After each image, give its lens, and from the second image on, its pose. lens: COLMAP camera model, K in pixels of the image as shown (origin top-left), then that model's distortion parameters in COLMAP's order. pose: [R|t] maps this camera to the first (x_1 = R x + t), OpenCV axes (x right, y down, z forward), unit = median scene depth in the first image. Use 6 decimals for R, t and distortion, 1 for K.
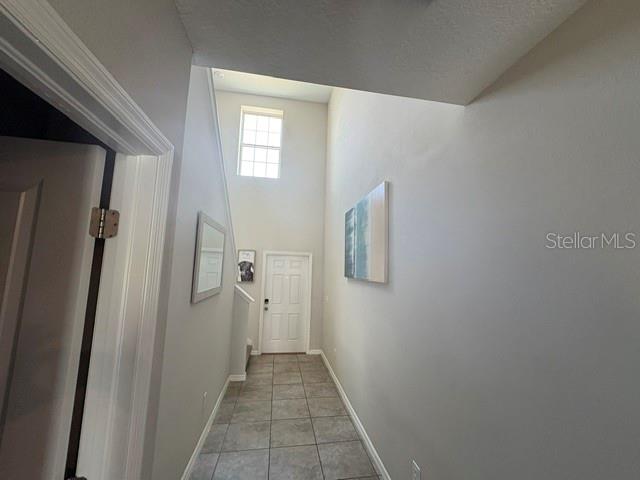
lens RADIAL K [[256.8, 0, 320.0], [0, 256.8, 240.0], [0, 0, 1]] dist [0.000136, -0.000018]
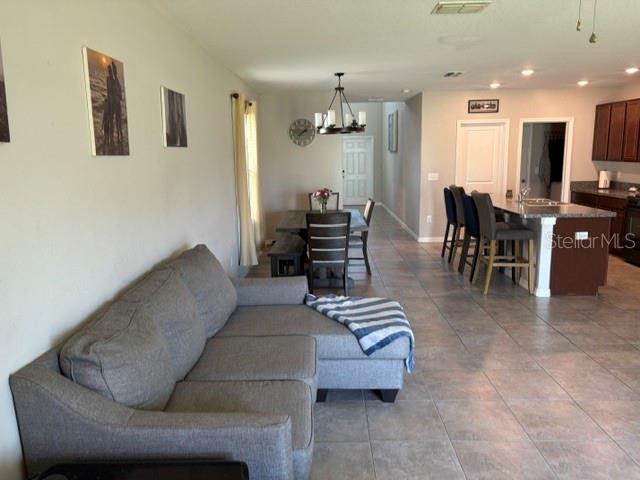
lens RADIAL K [[478.6, 0, 320.0], [0, 478.6, 240.0], [0, 0, 1]] dist [0.050888, -0.075984]
pose [[0.983811, -0.009394, -0.178964, 0.147241], [0.061499, 0.955681, 0.287910, -0.183941], [0.168328, -0.294255, 0.940787, -1.716897]]
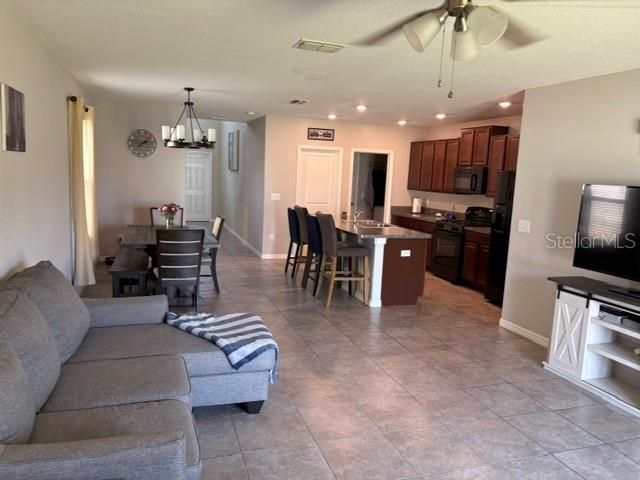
lens RADIAL K [[477.5, 0, 320.4], [0, 477.5, 247.0], [0, 0, 1]] dist [0.000783, -0.008229]
pose [[0.985675, -0.003668, 0.168613, 0.111693], [-0.042776, 0.961635, 0.270978, -0.188368], [-0.163138, -0.274309, 0.947703, -1.731748]]
